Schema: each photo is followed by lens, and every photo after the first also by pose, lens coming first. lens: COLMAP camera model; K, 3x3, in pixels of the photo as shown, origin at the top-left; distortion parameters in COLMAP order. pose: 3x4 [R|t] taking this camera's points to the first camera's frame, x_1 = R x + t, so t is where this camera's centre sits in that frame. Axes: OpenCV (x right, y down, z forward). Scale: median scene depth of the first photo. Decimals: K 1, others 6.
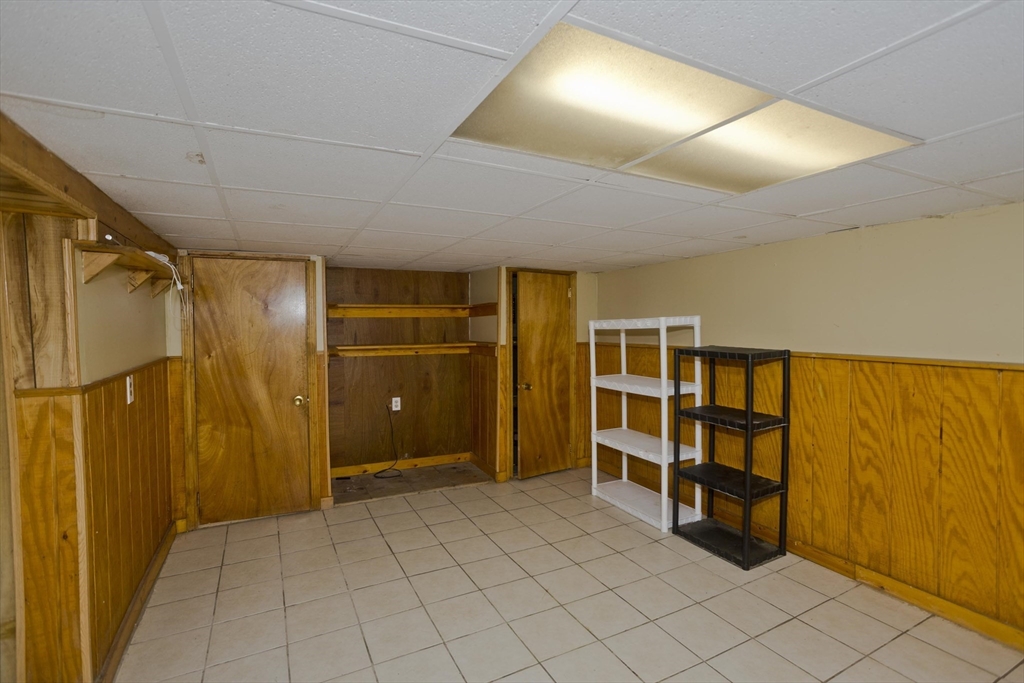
lens RADIAL K [[495.8, 0, 533.7], [0, 495.8, 324.1], [0, 0, 1]] dist [-0.052920, 0.032494]
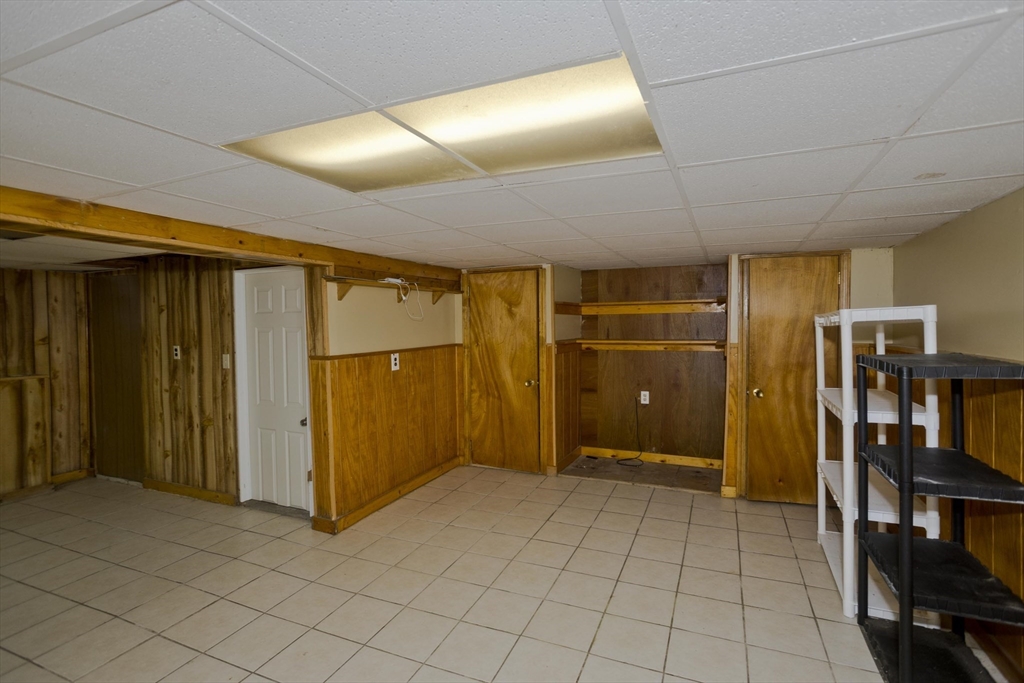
lens RADIAL K [[499.3, 0, 501.8], [0, 499.3, 325.6], [0, 0, 1]] dist [-0.068440, 0.044974]
pose [[0.614909, 0.004191, -0.788587, 0.456180], [0.007275, 0.999913, 0.010987, -0.002544], [0.788565, -0.012493, 0.614825, 0.166350]]
